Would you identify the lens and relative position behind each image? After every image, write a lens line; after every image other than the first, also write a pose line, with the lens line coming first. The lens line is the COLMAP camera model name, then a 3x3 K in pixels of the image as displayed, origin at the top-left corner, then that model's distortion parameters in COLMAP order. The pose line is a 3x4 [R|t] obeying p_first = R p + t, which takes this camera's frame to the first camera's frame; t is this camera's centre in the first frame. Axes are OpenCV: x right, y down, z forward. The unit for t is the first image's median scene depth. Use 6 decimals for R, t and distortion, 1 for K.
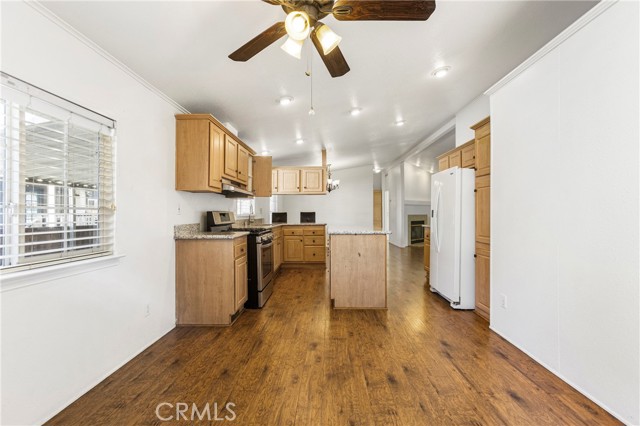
lens RADIAL K [[291.5, 0, 316.4], [0, 291.5, 214.1], [0, 0, 1]] dist [-0.012048, 0.002305]
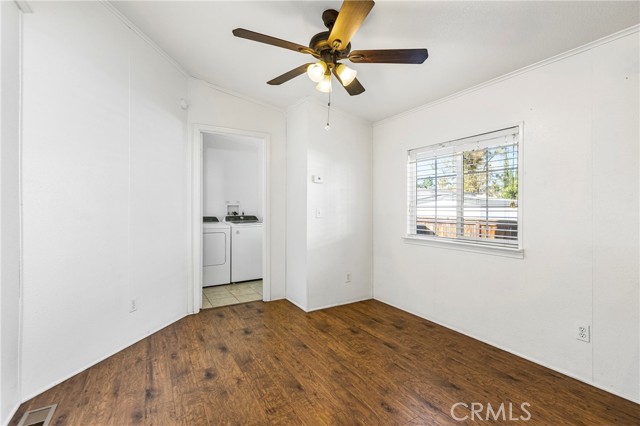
lens RADIAL K [[291.5, 0, 319.1], [0, 291.5, 210.9], [0, 0, 1]] dist [-0.012048, 0.002305]
pose [[-0.840202, 0.003657, -0.542261, 0.337001], [-0.003598, 0.999918, 0.012317, -0.006071], [0.542261, 0.012299, -0.840120, 0.979793]]
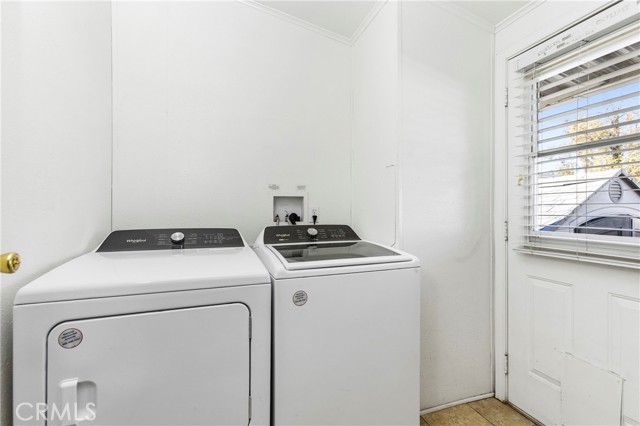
lens RADIAL K [[281.5, 0, 319.6], [0, 281.5, 211.9], [0, 0, 1]] dist [-0.026175, 0.000171]
pose [[-0.933123, -0.000771, -0.359557, 0.130204], [-0.002539, 0.999987, 0.004445, 0.006612], [0.359549, 0.005061, -0.933112, 0.313931]]
